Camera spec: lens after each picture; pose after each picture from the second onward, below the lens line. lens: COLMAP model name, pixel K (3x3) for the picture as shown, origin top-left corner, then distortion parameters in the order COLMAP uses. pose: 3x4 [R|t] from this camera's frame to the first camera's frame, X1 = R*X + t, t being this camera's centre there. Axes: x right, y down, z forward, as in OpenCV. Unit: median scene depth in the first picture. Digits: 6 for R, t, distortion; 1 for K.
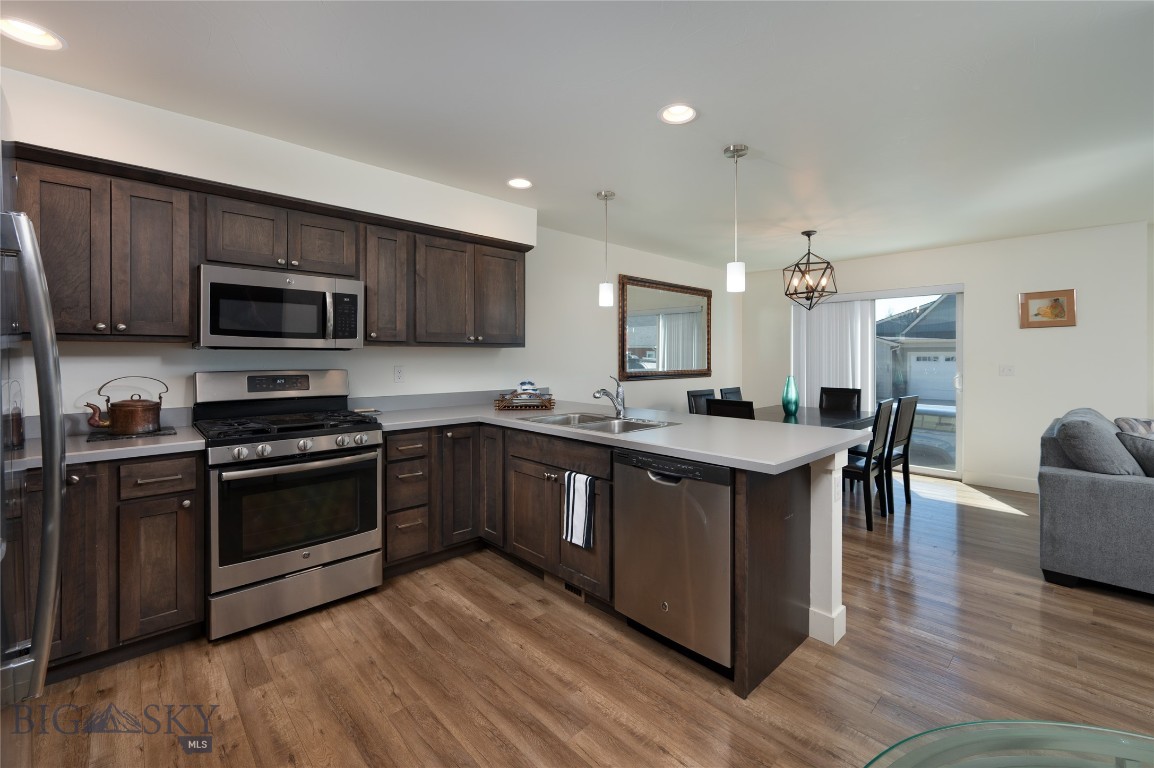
lens RADIAL K [[482.6, 0, 595.5], [0, 482.6, 358.7], [0, 0, 1]] dist [0.001016, 0.000074]
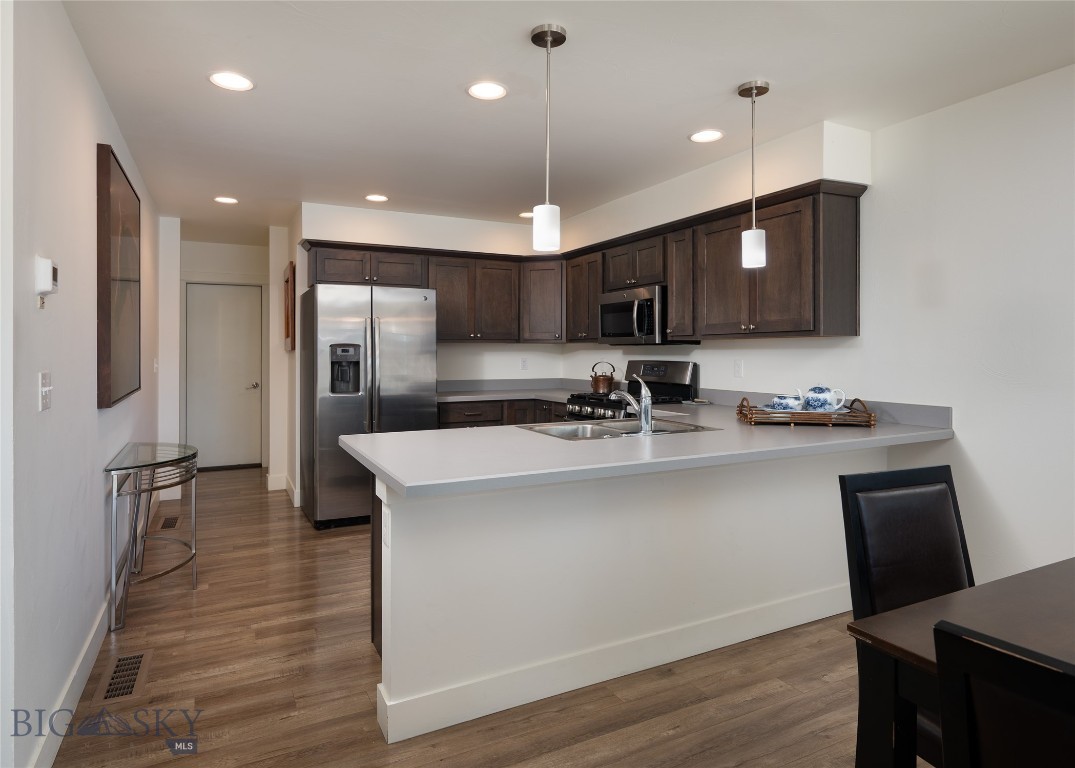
lens RADIAL K [[625.4, 0, 537.1], [0, 625.4, 353.2], [0, 0, 1]] dist [-0.000826, -0.000103]
pose [[-0.296401, 0.003045, -0.955059, 1.159211], [-0.003165, 0.999986, 0.004170, -0.002667], [0.955058, 0.004259, -0.296387, 1.295698]]
